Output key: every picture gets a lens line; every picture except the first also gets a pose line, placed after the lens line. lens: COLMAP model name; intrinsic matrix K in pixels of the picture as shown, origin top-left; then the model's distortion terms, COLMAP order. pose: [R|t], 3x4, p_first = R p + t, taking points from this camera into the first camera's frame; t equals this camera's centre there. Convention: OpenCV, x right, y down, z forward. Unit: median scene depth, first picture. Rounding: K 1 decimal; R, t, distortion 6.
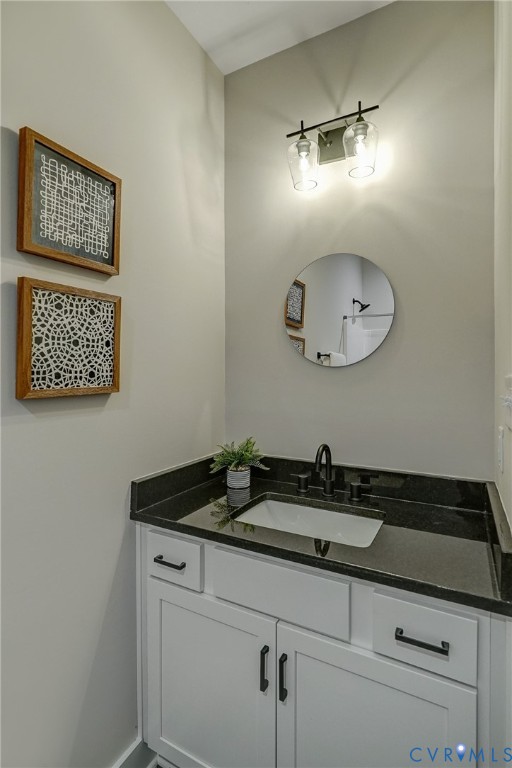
lens RADIAL K [[360.4, 0, 261.0], [0, 360.4, 379.1], [0, 0, 1]] dist [-0.010049, 0.006311]
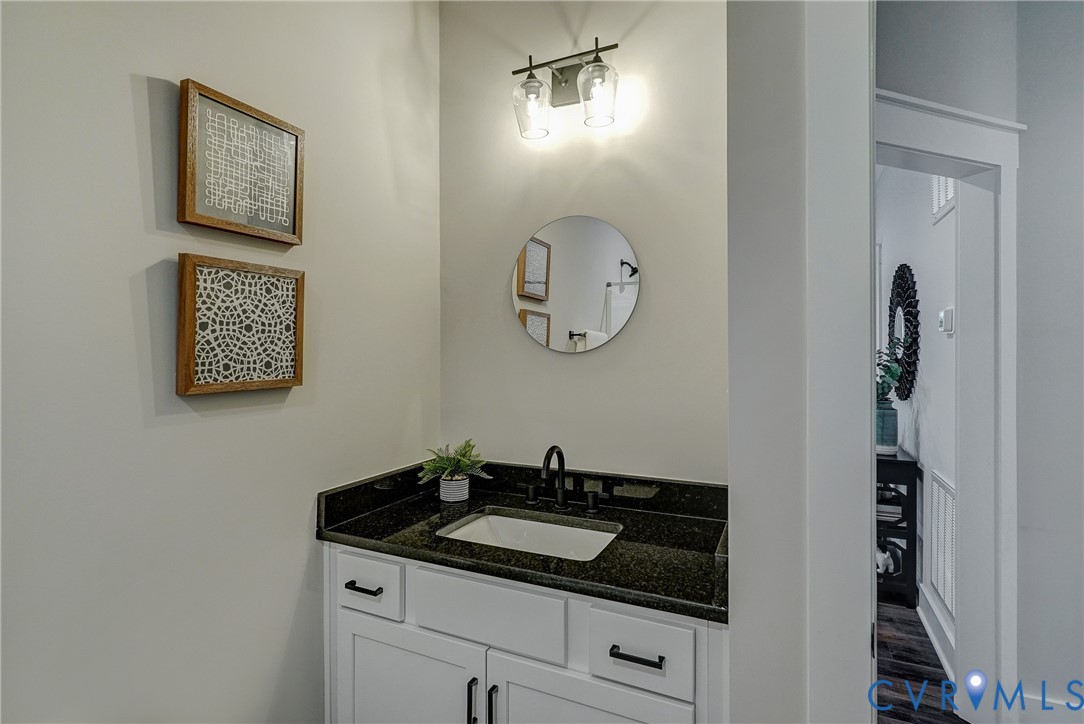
lens RADIAL K [[508.7, 0, 547.8], [0, 508.7, 360.1], [0, 0, 1]] dist [-0.010049, 0.006311]
pose [[0.998440, -0.002374, 0.055791, 0.093418], [0.002558, 0.999991, -0.003243, -0.014889], [-0.055783, 0.003381, 0.998437, -0.177920]]
